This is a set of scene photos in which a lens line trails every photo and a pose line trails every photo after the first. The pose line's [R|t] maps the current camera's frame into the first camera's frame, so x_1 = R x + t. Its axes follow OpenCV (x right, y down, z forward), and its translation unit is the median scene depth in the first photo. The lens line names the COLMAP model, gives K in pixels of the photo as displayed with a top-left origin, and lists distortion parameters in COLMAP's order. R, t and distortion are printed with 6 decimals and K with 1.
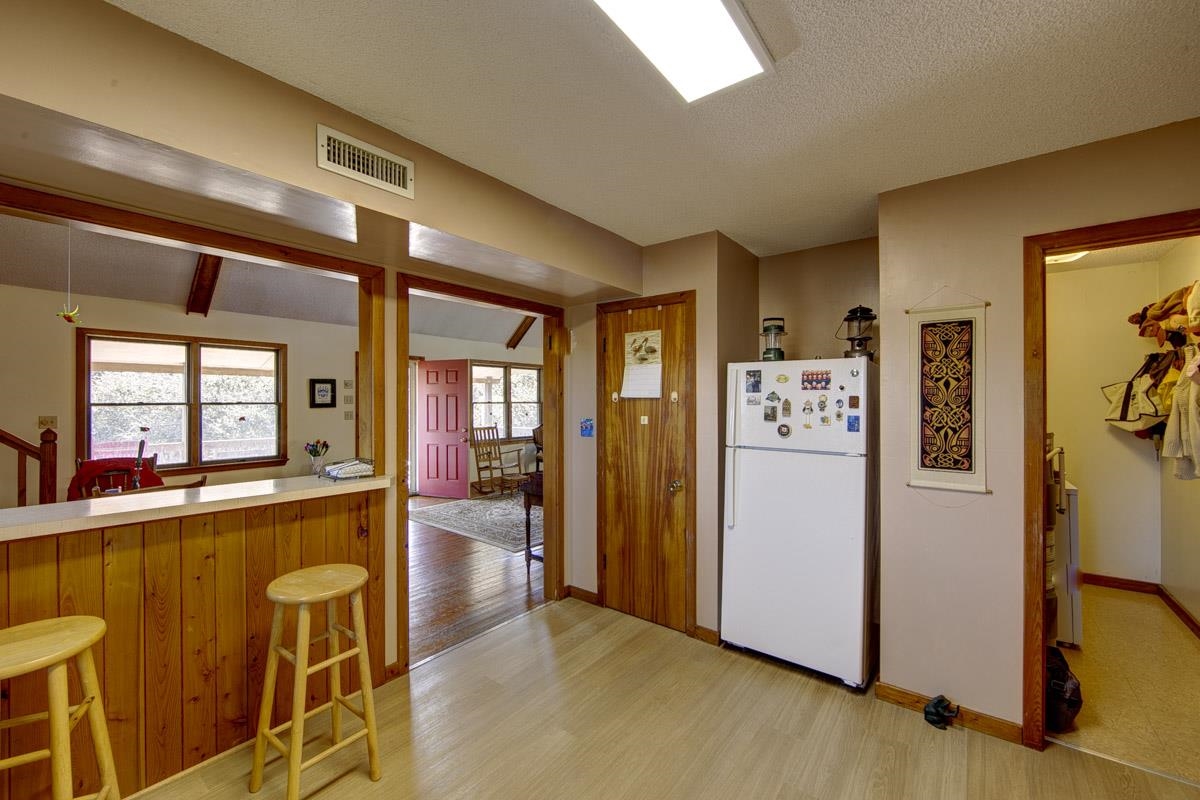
lens RADIAL K [[486.6, 0, 588.9], [0, 486.6, 398.0], [0, 0, 1]] dist [-0.001666, -0.000080]
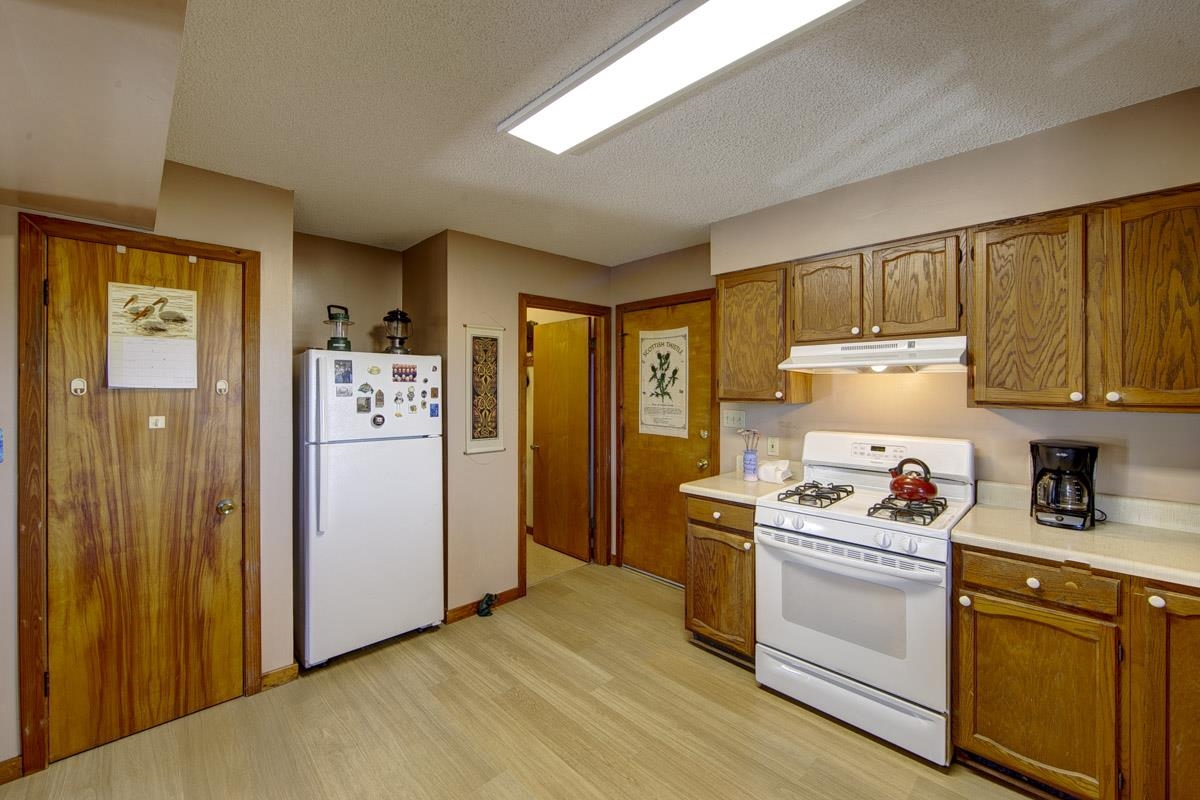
lens RADIAL K [[491.0, 0, 596.5], [0, 491.0, 387.1], [0, 0, 1]] dist [-0.001630, 0.000101]
pose [[0.128526, 0.003265, 0.991701, -0.612814], [-0.004109, 0.999988, -0.002760, -0.003503], [-0.991698, -0.003721, 0.128538, 0.431290]]
